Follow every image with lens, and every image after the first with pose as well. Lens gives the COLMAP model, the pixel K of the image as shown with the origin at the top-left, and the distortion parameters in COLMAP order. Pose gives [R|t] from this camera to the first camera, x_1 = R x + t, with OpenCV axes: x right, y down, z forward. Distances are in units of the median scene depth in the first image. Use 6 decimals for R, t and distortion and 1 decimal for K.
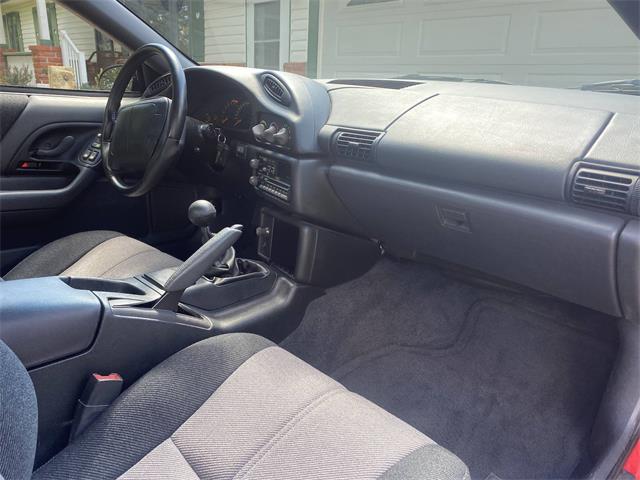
lens RADIAL K [[476.1, 0, 324.3], [0, 476.1, 240.2], [0, 0, 1]] dist [0.051047, -0.075656]
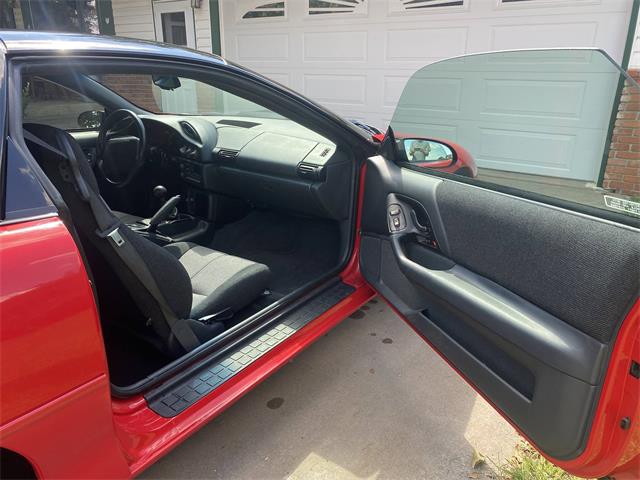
lens RADIAL K [[476.1, 0, 324.3], [0, 476.1, 240.2], [0, 0, 1]] dist [0.051047, -0.075656]
pose [[0.985462, -0.084898, 0.147165, 0.129877], [0.078895, 0.995813, 0.046173, 0.111328], [-0.150469, -0.033891, 0.988034, -1.175228]]
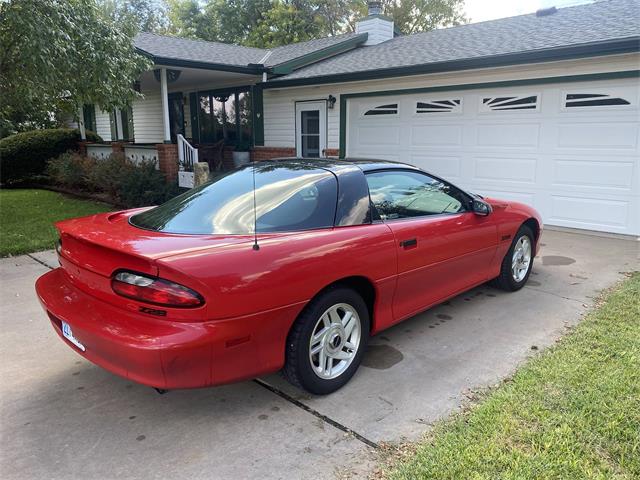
lens RADIAL K [[476.1, 0, 324.3], [0, 476.1, 240.2], [0, 0, 1]] dist [0.051047, -0.075656]
pose [[0.999048, -0.043378, 0.004574, -0.571776], [0.043617, 0.994416, -0.096098, 0.405613], [-0.000380, 0.096206, 0.995361, -2.866739]]
